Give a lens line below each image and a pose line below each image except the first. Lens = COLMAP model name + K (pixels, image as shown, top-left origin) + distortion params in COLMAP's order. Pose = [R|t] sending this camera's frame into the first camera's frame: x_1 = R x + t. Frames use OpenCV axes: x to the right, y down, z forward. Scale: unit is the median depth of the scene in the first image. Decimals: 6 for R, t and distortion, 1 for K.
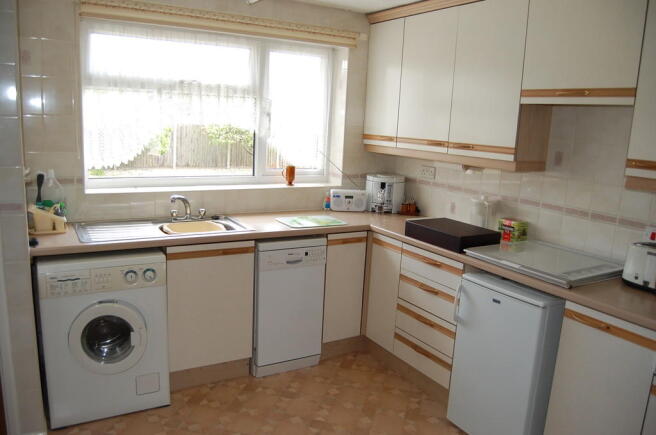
lens RADIAL K [[507.8, 0, 328.0], [0, 507.8, 217.5], [0, 0, 1]] dist [-0.072276, 0.001131]
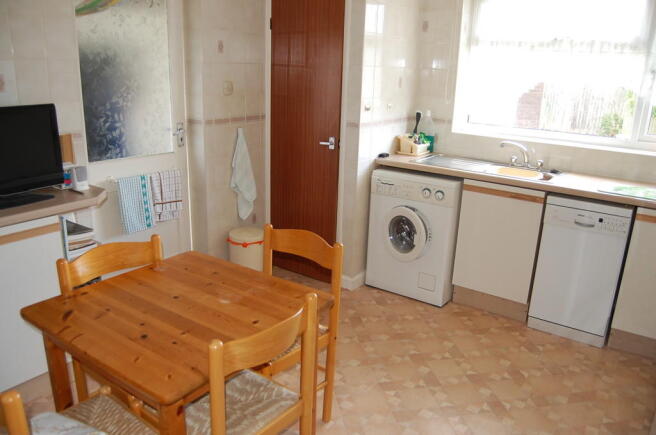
lens RADIAL K [[507.8, 0, 328.0], [0, 507.8, 217.5], [0, 0, 1]] dist [-0.072276, 0.001131]
pose [[0.424195, 0.226474, -0.876794, 0.560683], [-0.184289, 0.969551, 0.161274, 0.013320], [0.886621, 0.093172, 0.453015, 0.164067]]
